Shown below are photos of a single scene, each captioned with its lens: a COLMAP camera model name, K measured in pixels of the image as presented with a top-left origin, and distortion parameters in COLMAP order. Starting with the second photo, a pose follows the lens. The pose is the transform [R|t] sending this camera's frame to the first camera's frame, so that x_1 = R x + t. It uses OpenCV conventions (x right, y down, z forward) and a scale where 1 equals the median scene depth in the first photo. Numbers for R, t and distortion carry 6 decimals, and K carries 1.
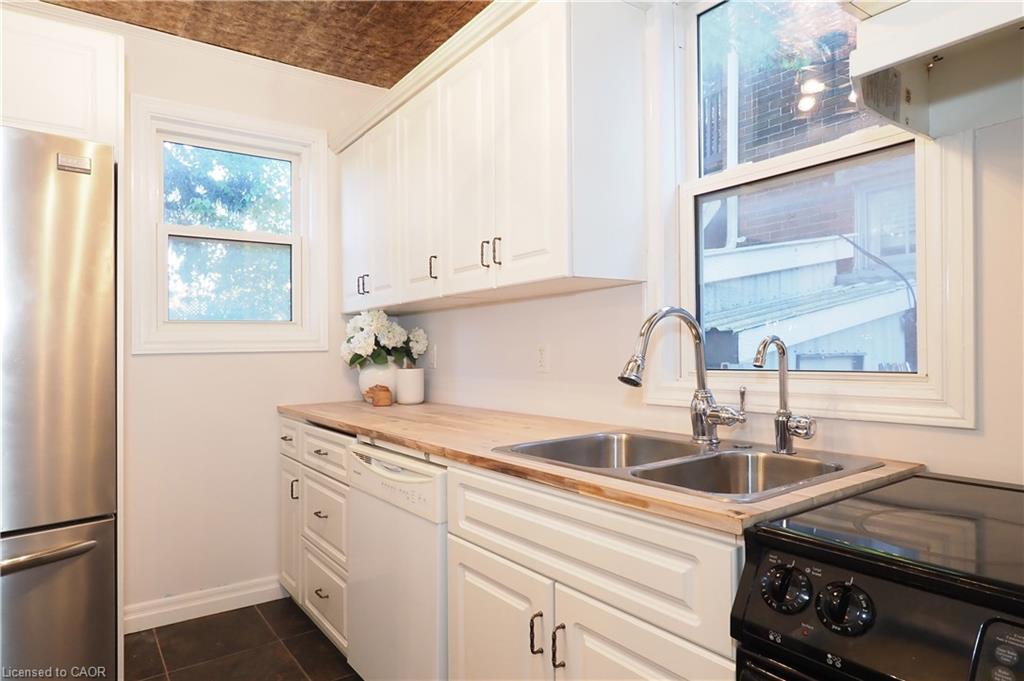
lens RADIAL K [[601.9, 0, 488.9], [0, 601.9, 303.3], [0, 0, 1]] dist [0.005227, 0.000033]
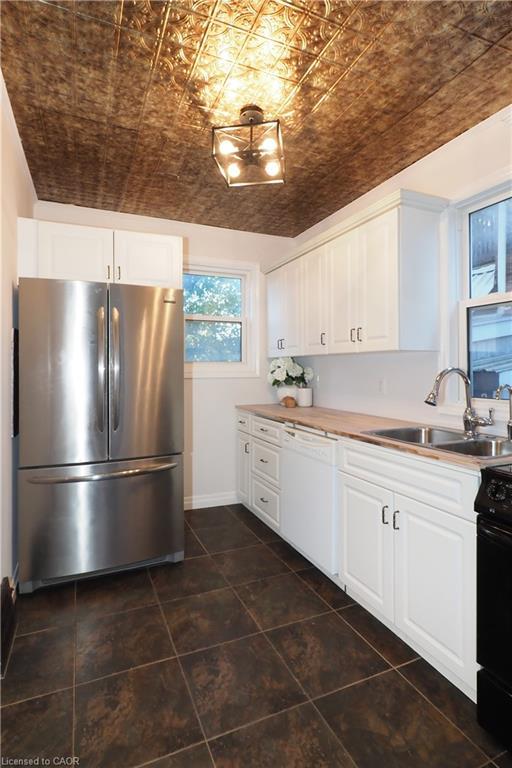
lens RADIAL K [[396.4, 0, 235.4], [0, 396.4, 345.4], [0, 0, 1]] dist [0.003176, -0.001450]
pose [[0.972710, -0.003191, -0.232002, -0.081535], [0.008773, 0.999696, 0.023032, -0.083210], [0.231858, -0.024439, 0.972443, -0.377472]]
